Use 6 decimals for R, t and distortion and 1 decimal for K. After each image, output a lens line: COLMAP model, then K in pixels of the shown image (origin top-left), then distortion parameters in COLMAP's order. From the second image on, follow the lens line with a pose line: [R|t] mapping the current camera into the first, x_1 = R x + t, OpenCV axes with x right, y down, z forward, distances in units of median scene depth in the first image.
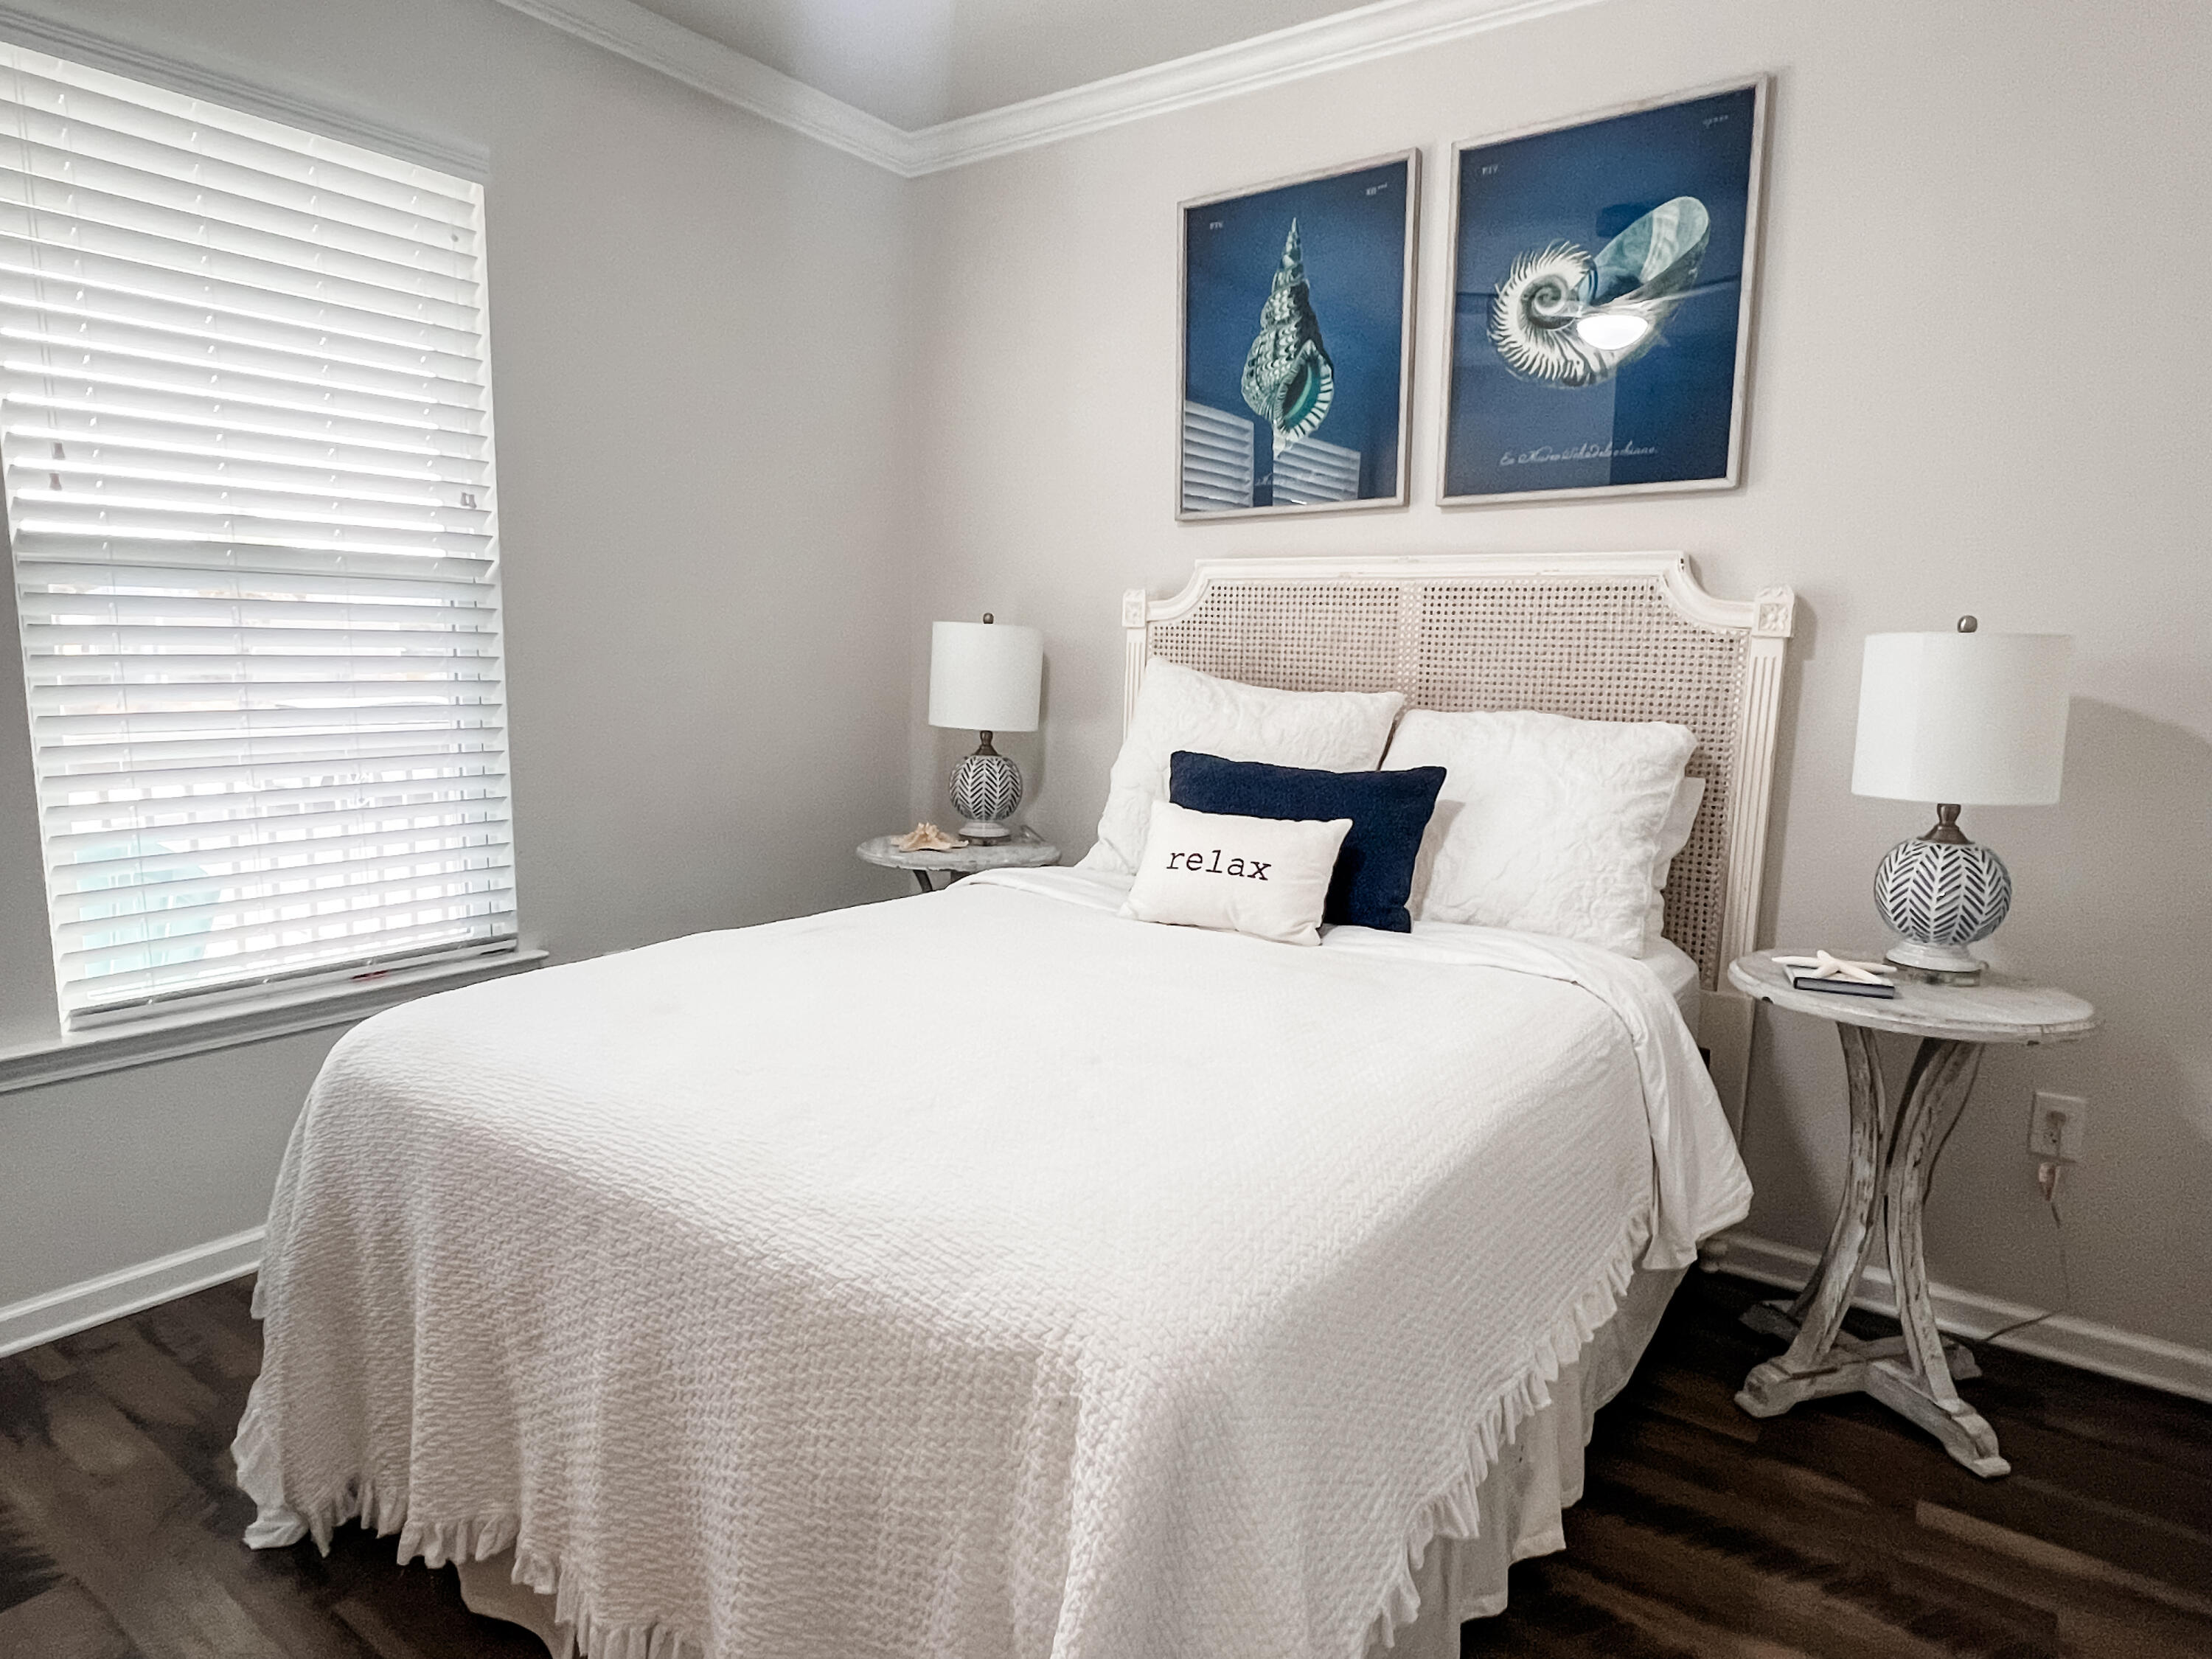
lens RADIAL K [[1305.9, 0, 1112.7], [0, 1305.9, 828.5], [0, 0, 1]] dist [0.001887, -0.002682]
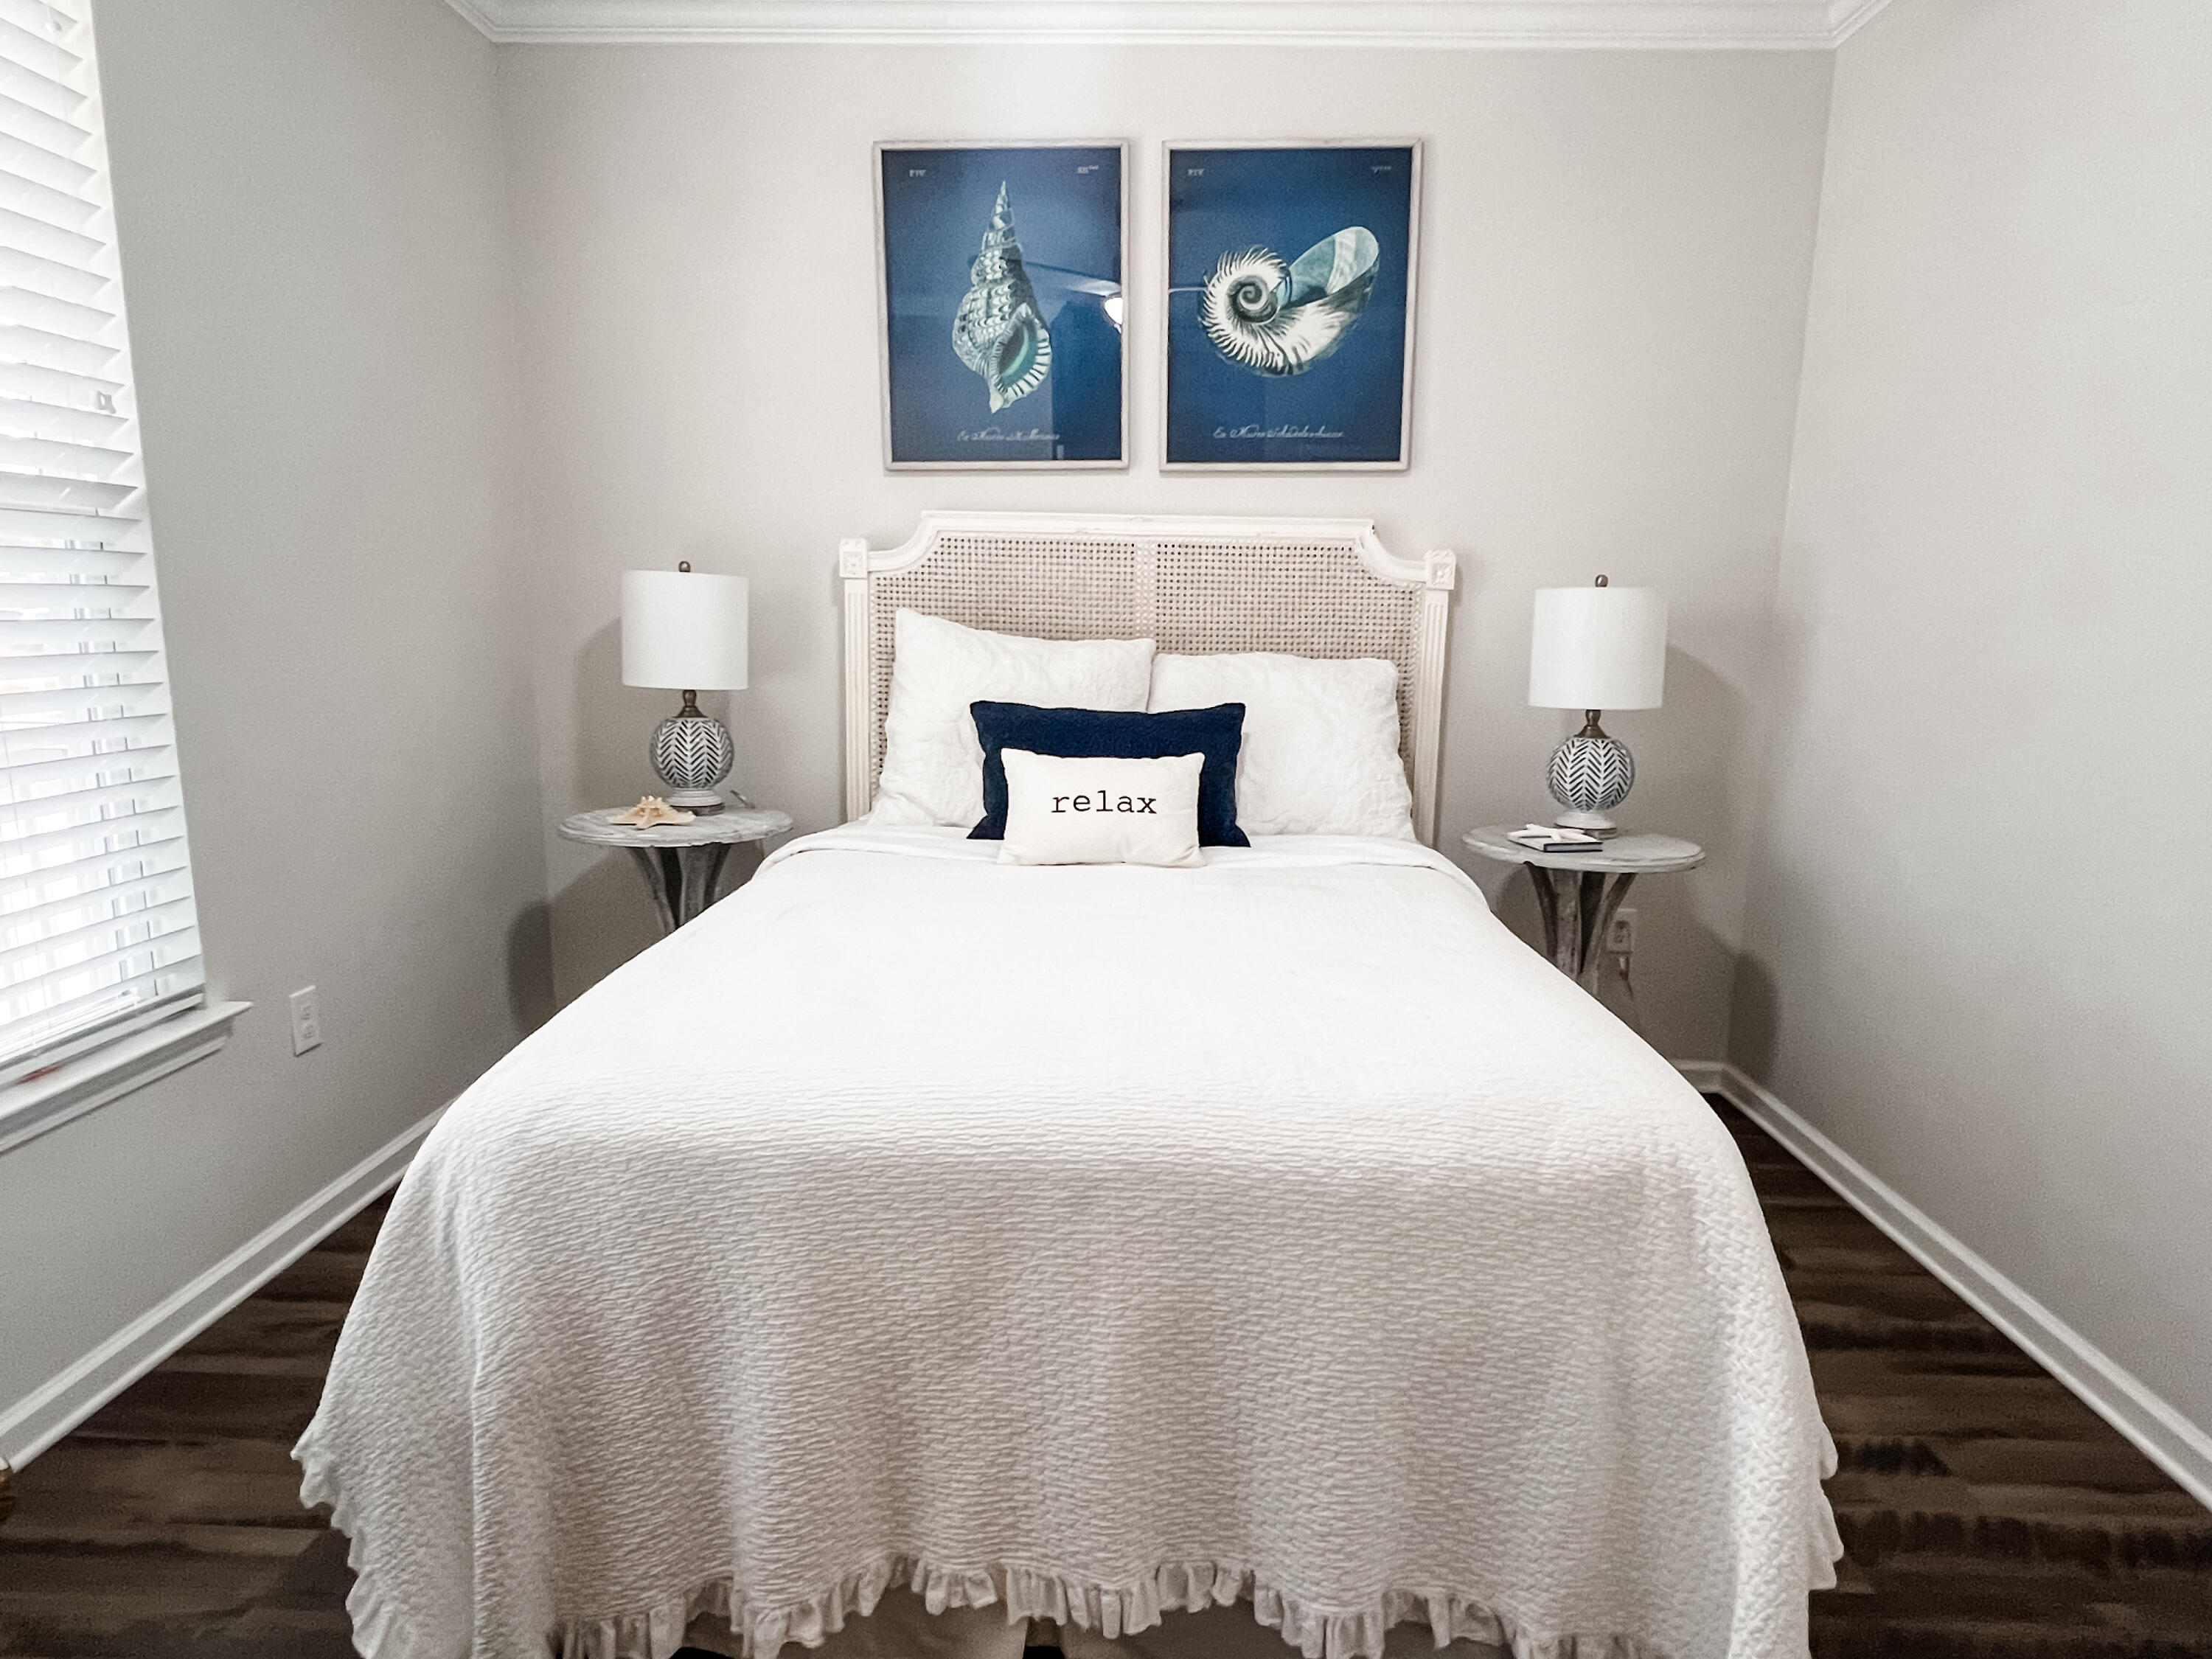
lens RADIAL K [[1305.9, 0, 1105.8], [0, 1305.9, 834.4], [0, 0, 1]] dist [0.001887, -0.002682]
pose [[0.834579, -0.103789, 0.541022, -0.452962], [0.077802, 0.994455, 0.070758, -0.020902], [-0.545366, -0.016960, 0.838026, 0.087003]]
